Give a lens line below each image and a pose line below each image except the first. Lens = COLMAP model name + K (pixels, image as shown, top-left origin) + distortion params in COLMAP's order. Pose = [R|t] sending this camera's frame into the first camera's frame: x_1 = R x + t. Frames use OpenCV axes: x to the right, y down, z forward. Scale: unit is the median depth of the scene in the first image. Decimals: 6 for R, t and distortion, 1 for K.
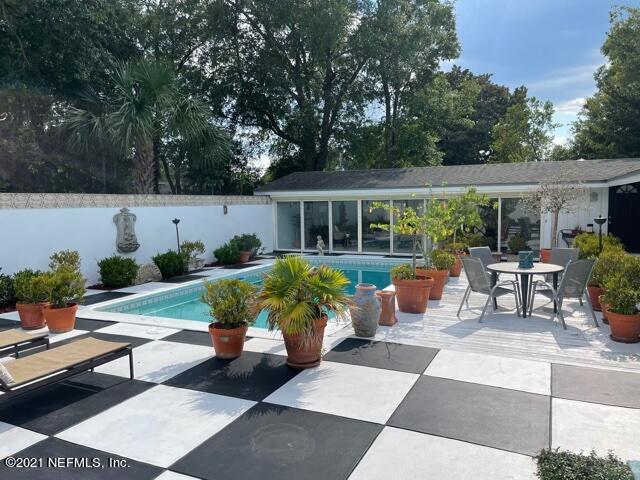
lens RADIAL K [[483.0, 0, 321.3], [0, 483.0, 239.4], [0, 0, 1]] dist [0.076091, -0.091941]
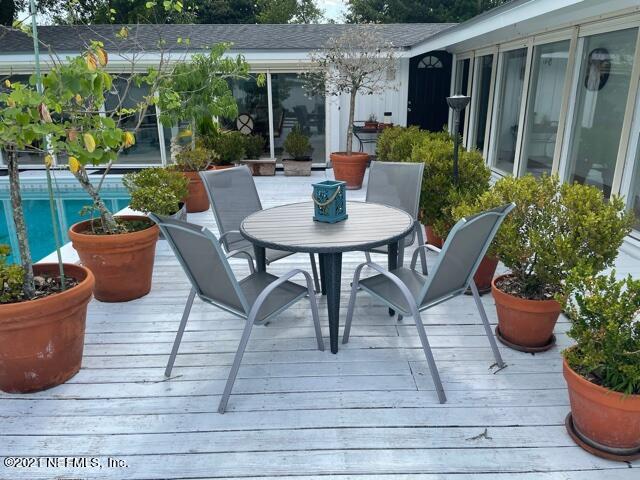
lens RADIAL K [[483.0, 0, 320.4], [0, 483.0, 238.2], [0, 0, 1]] dist [0.076091, -0.091941]
pose [[0.902684, -0.119771, 0.413300, 0.140146], [0.029443, 0.975423, 0.218363, -0.009731], [-0.429295, -0.184944, 0.884025, 0.372357]]
